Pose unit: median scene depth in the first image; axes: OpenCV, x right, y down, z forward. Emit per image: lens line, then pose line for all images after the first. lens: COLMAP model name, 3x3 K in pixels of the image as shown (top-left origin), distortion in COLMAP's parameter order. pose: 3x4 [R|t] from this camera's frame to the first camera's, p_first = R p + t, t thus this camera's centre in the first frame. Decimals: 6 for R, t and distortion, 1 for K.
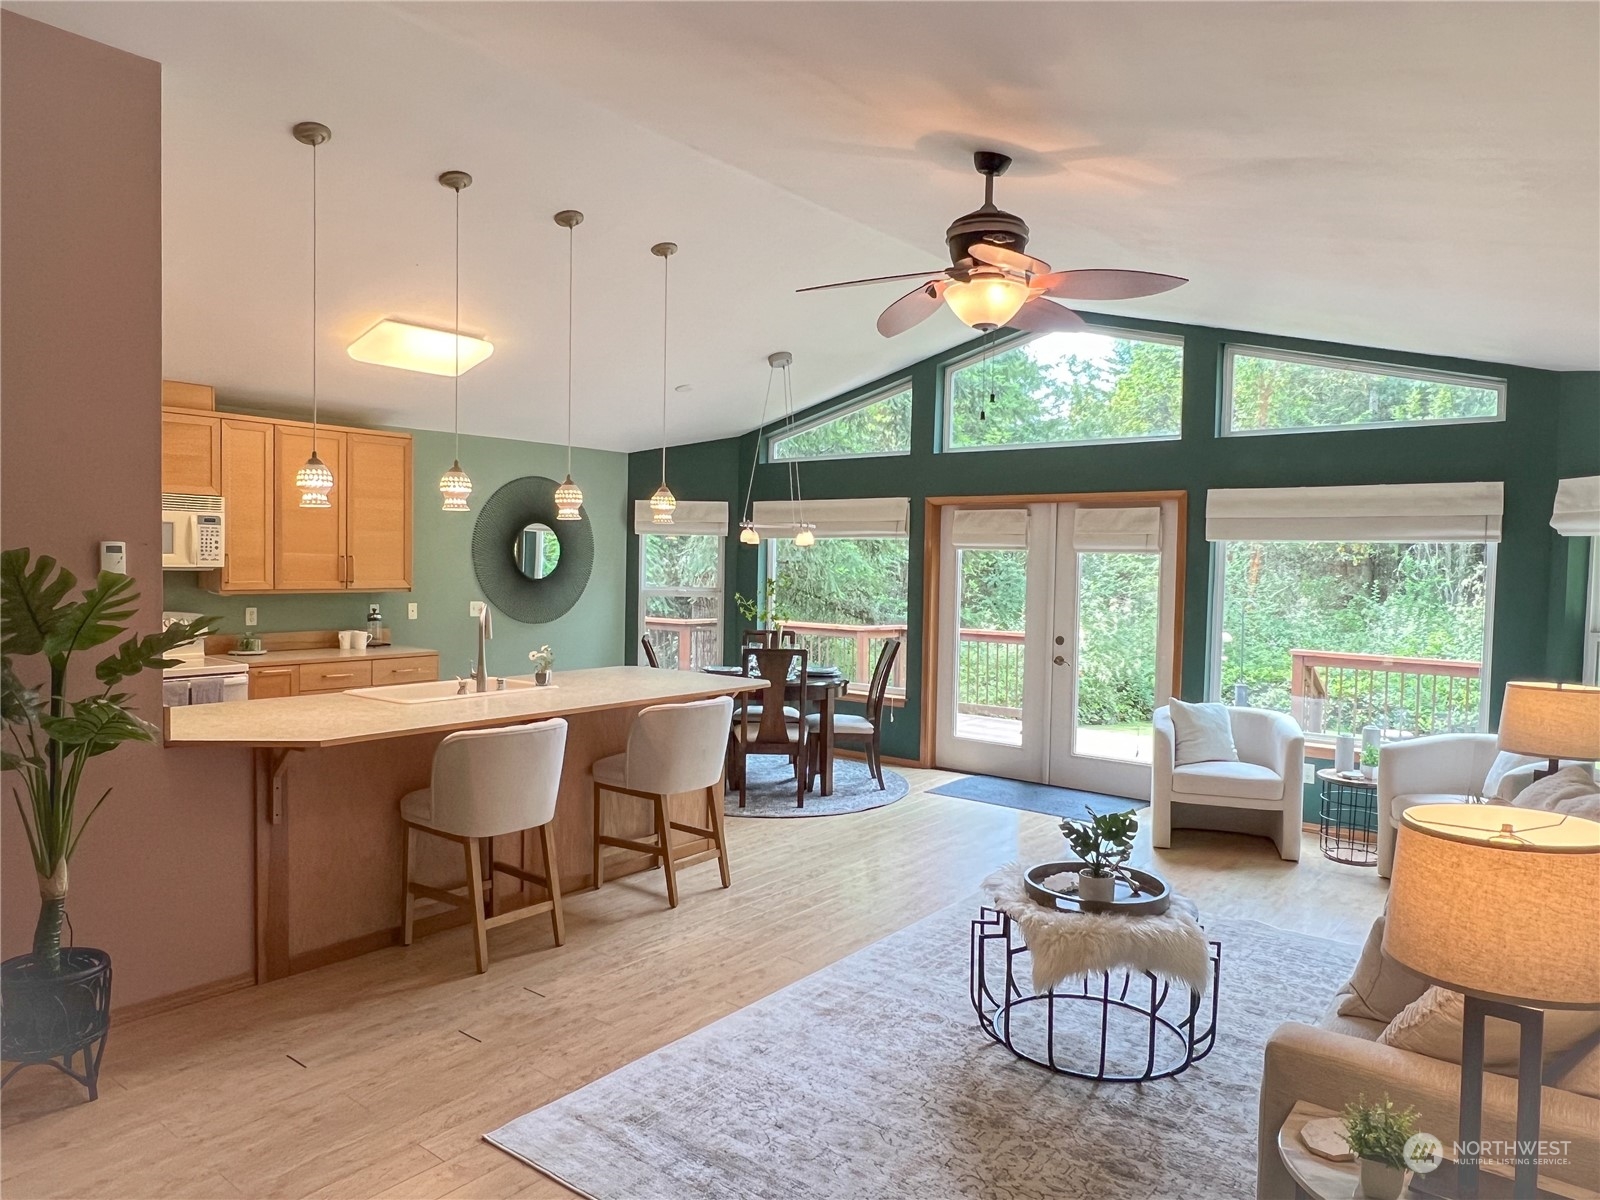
lens RADIAL K [[1044.6, 0, 800.3], [0, 1044.6, 597.8], [0, 0, 1]] dist [0.005301, -0.011313]
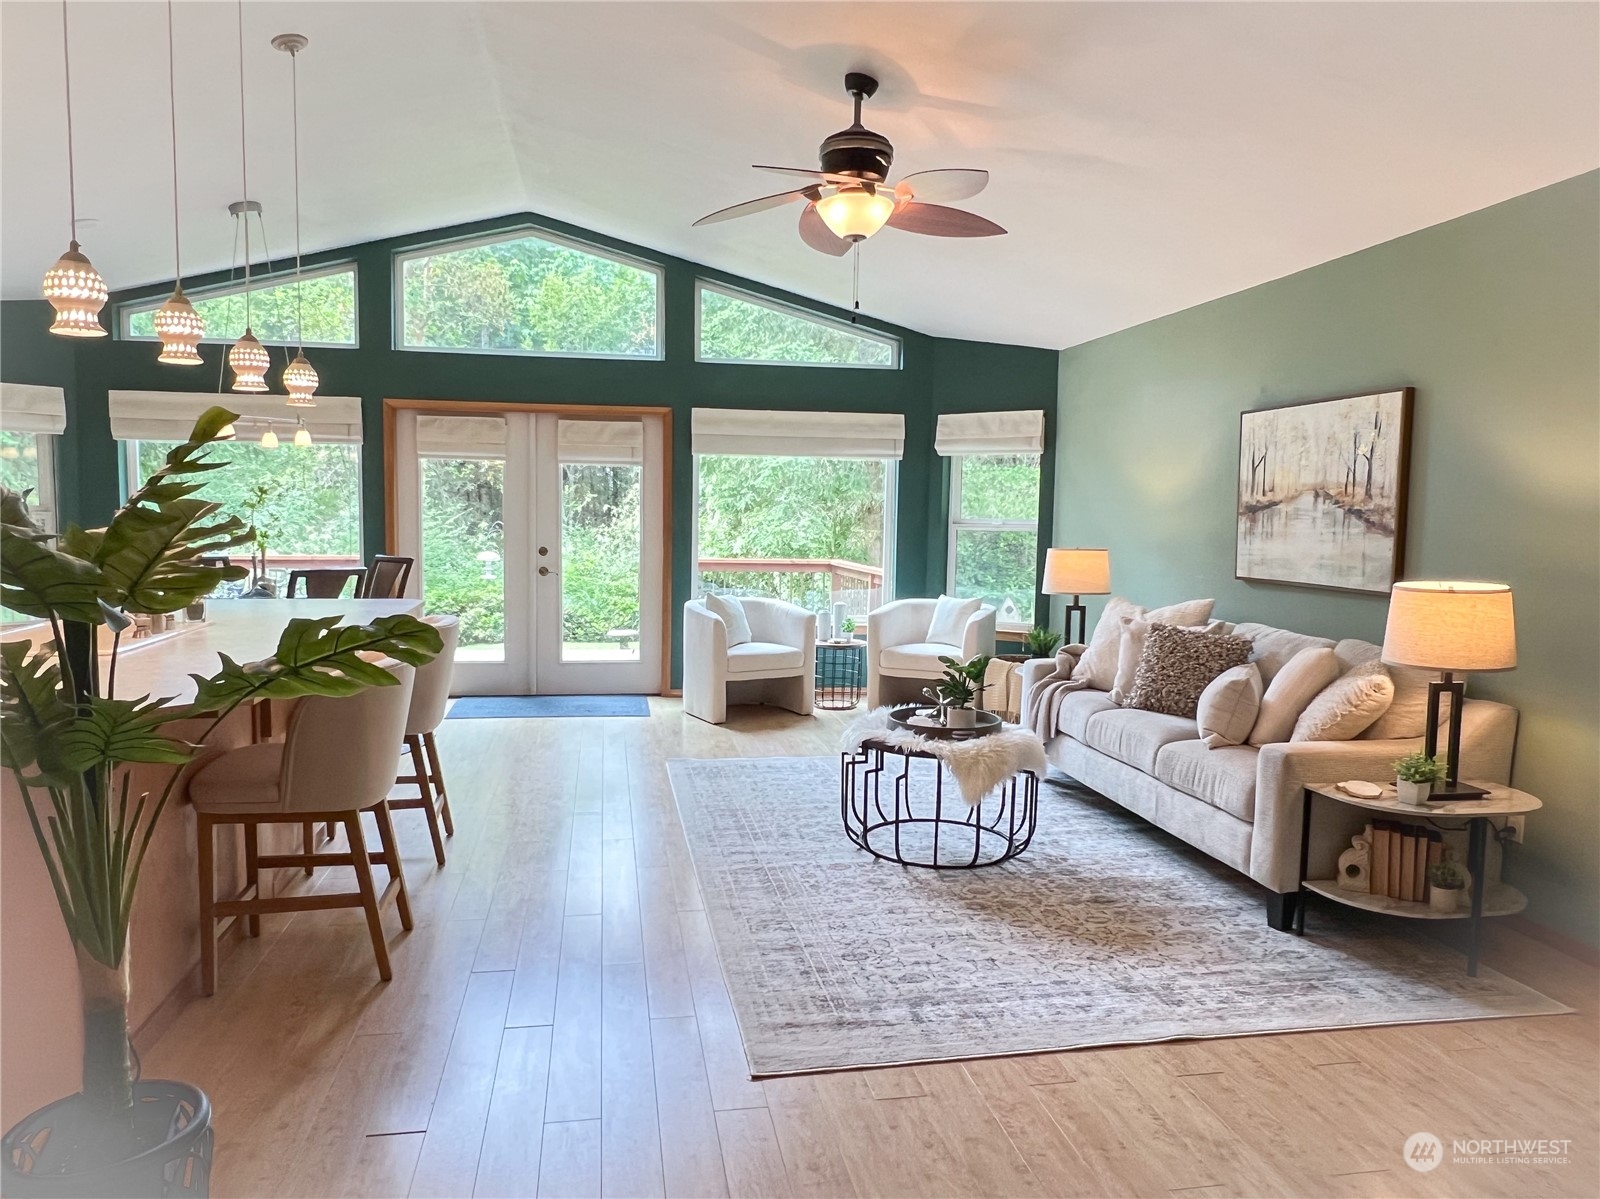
lens RADIAL K [[1044.6, 0, 793.5], [0, 1044.6, 595.8], [0, 0, 1]] dist [0.005301, -0.011313]
pose [[0.670379, -0.070749, 0.738638, -0.372781], [0.025123, 0.997038, 0.072697, 0.018247], [-0.741593, -0.030178, 0.670170, 0.160354]]
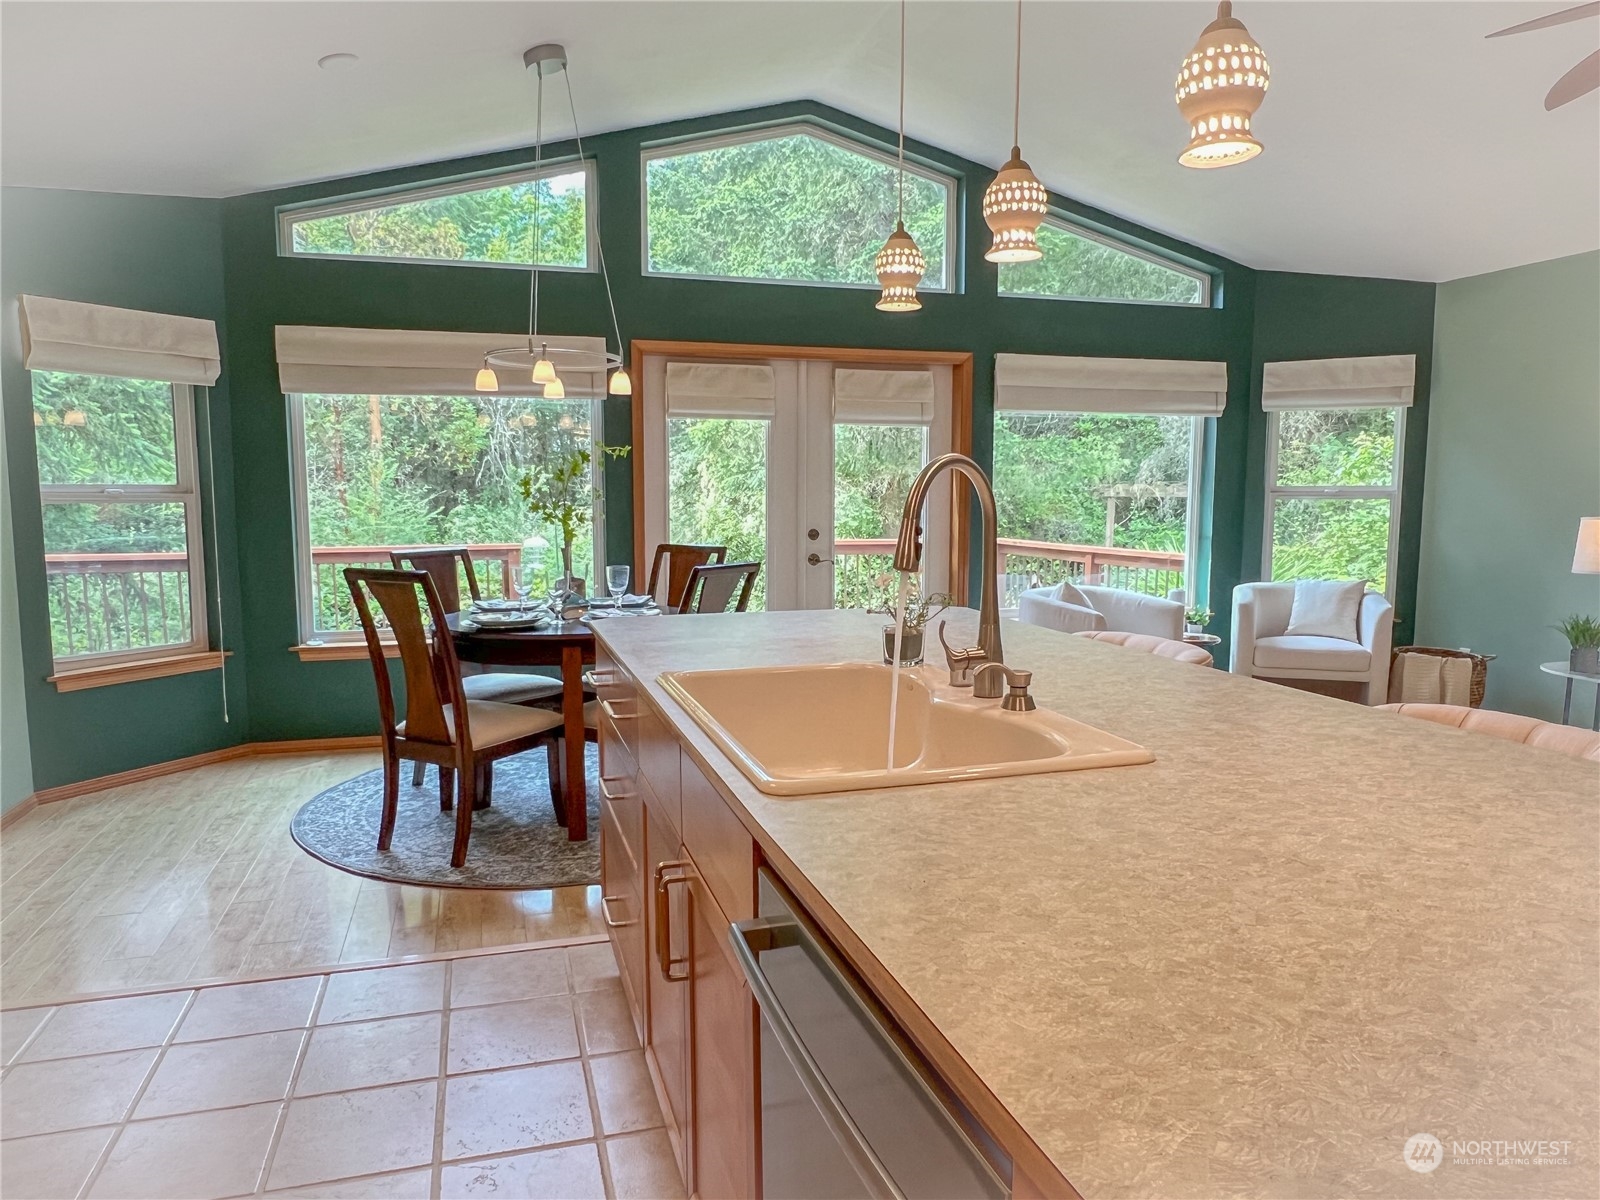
lens RADIAL K [[1044.6, 0, 800.1], [0, 1044.6, 596.3], [0, 0, 1]] dist [0.005301, -0.011313]
pose [[0.584280, -0.102068, 0.805108, -0.453185], [0.040357, 0.994486, 0.096789, 0.010999], [-0.810548, -0.024060, 0.585178, 0.594182]]
